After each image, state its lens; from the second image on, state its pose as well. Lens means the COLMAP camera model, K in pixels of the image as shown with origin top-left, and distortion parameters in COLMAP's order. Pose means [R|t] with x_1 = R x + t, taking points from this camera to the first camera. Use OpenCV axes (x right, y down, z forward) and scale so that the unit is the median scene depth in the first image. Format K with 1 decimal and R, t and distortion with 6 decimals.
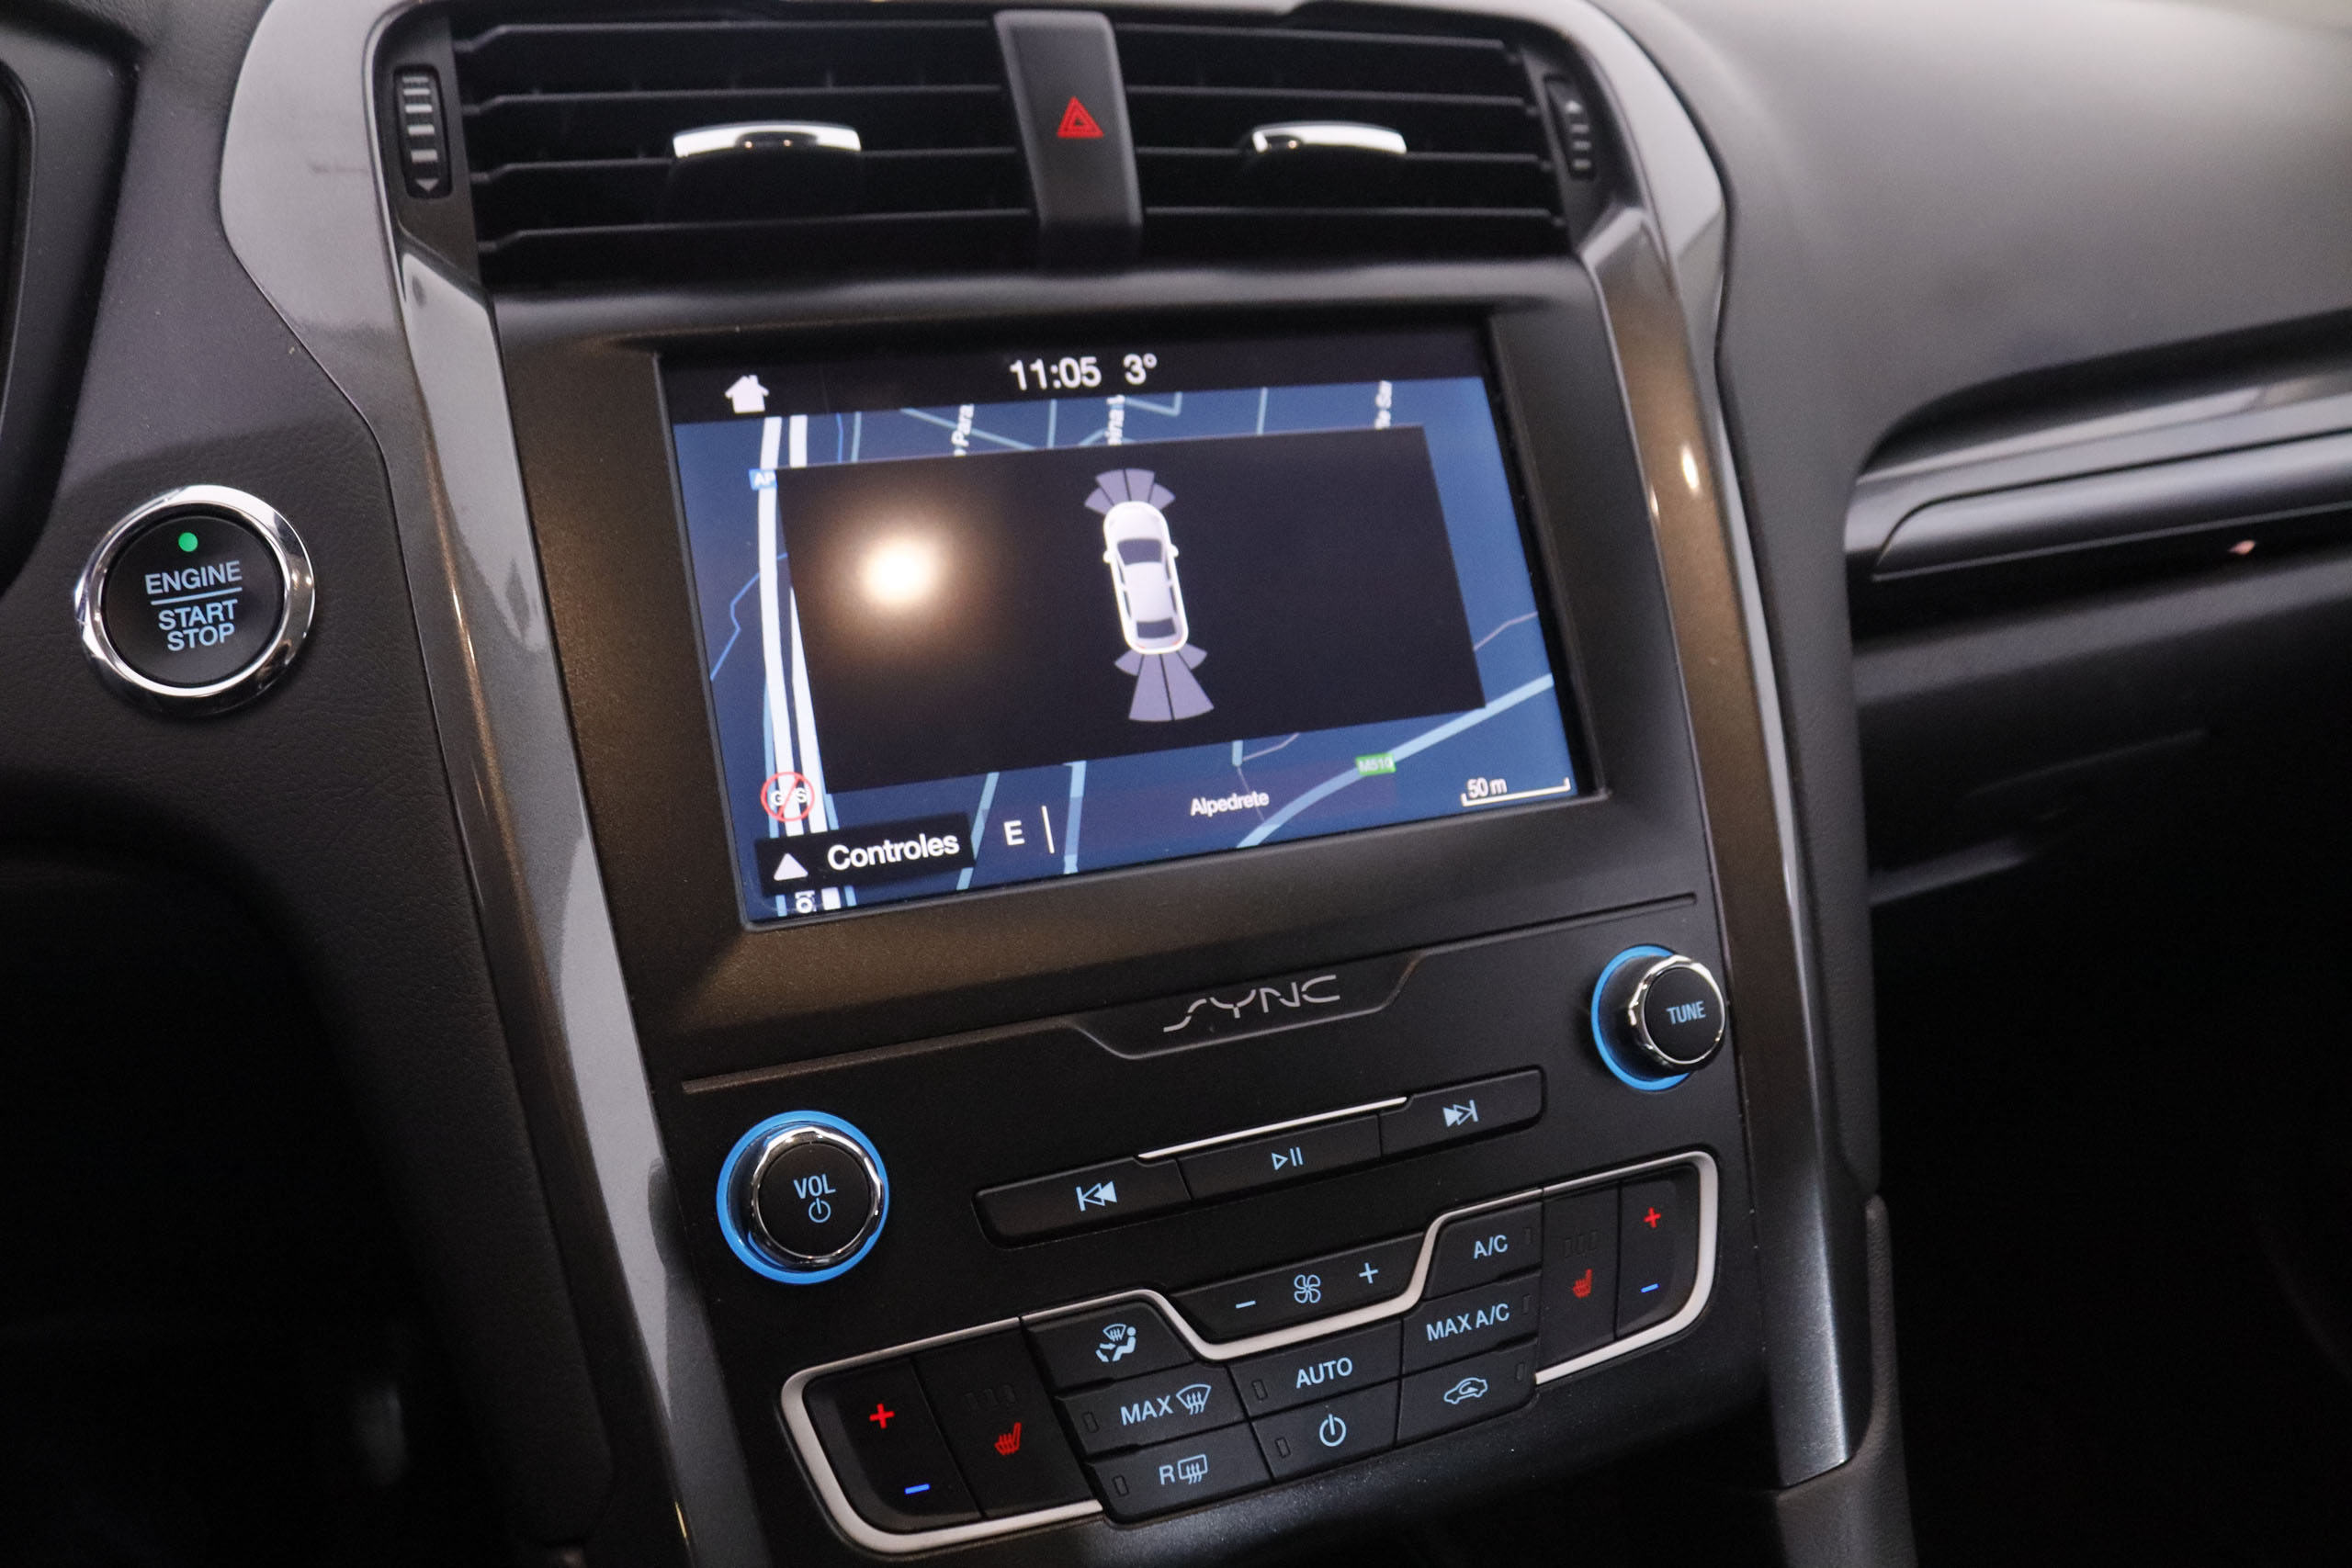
lens RADIAL K [[1972.8, 0, 1105.4], [0, 1972.8, 703.2], [0, 0, 1]] dist [-0.159544, 0.113462]
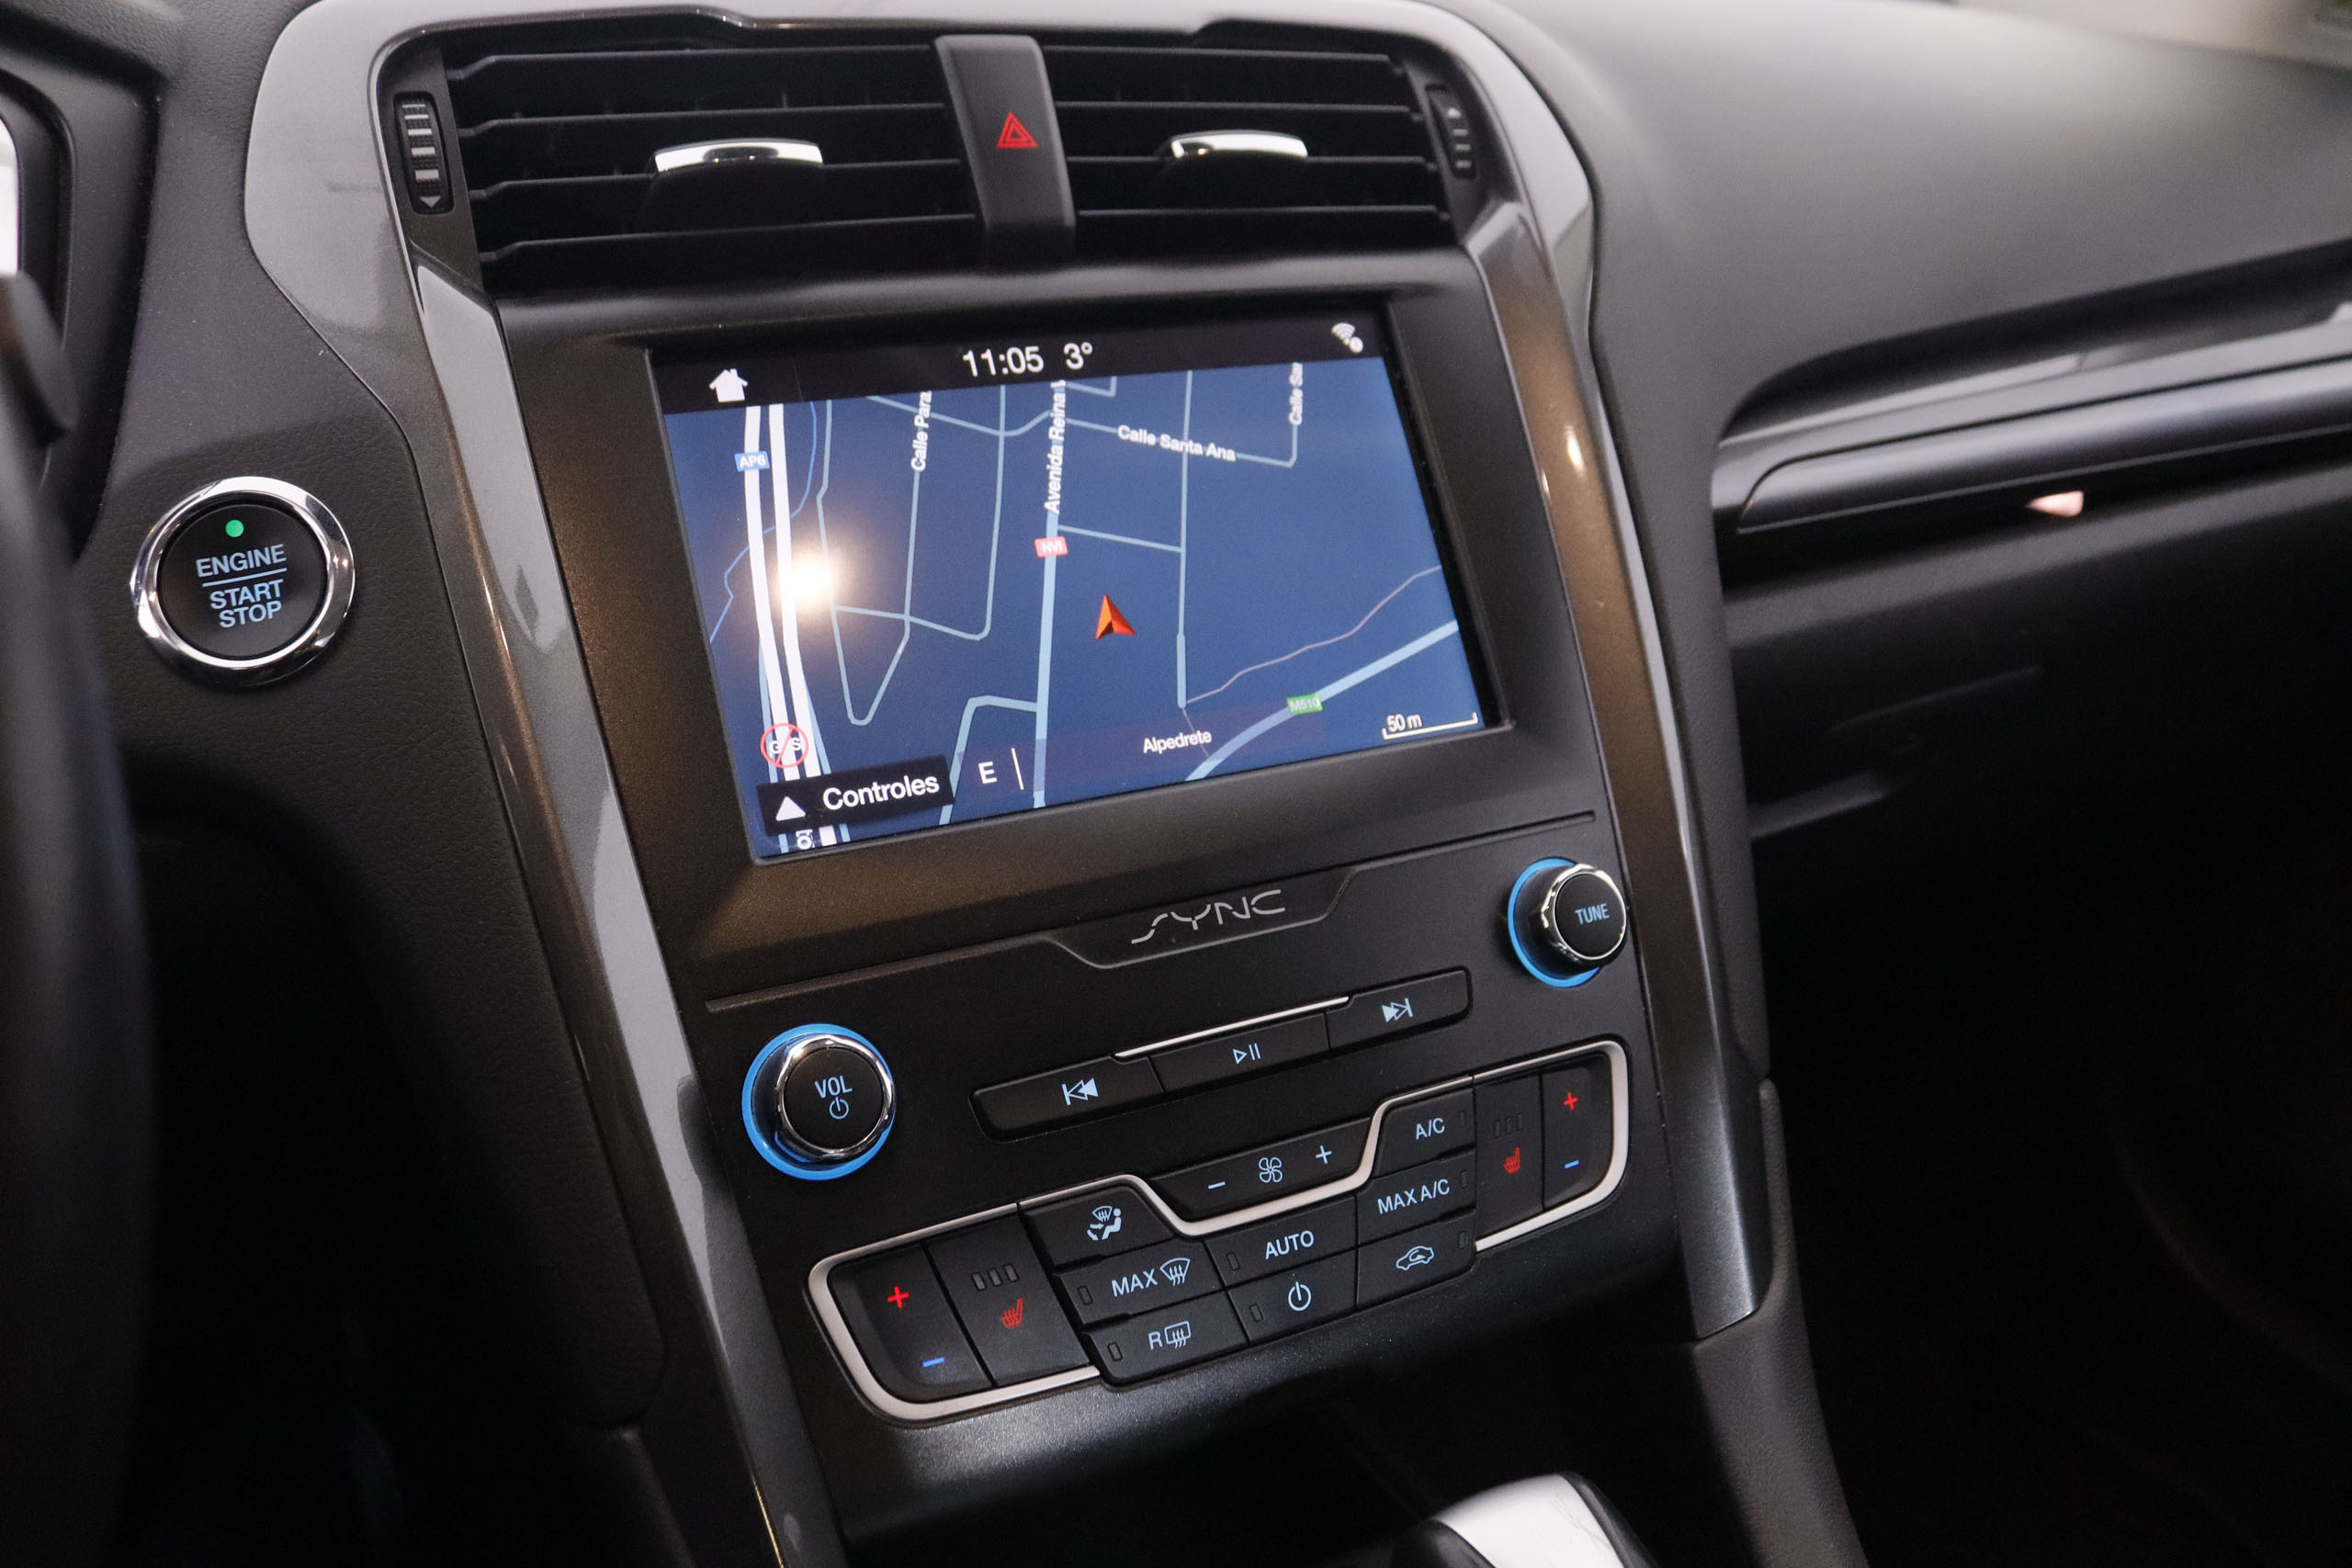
lens RADIAL K [[1972.8, 0, 1137.6], [0, 1972.8, 719.8], [0, 0, 1]] dist [-0.159544, 0.113462]
pose [[0.996188, -0.041671, 0.076639, -0.046393], [0.042179, 0.999097, -0.005027, 0.045499], [-0.076361, 0.008240, 0.997046, -0.112043]]
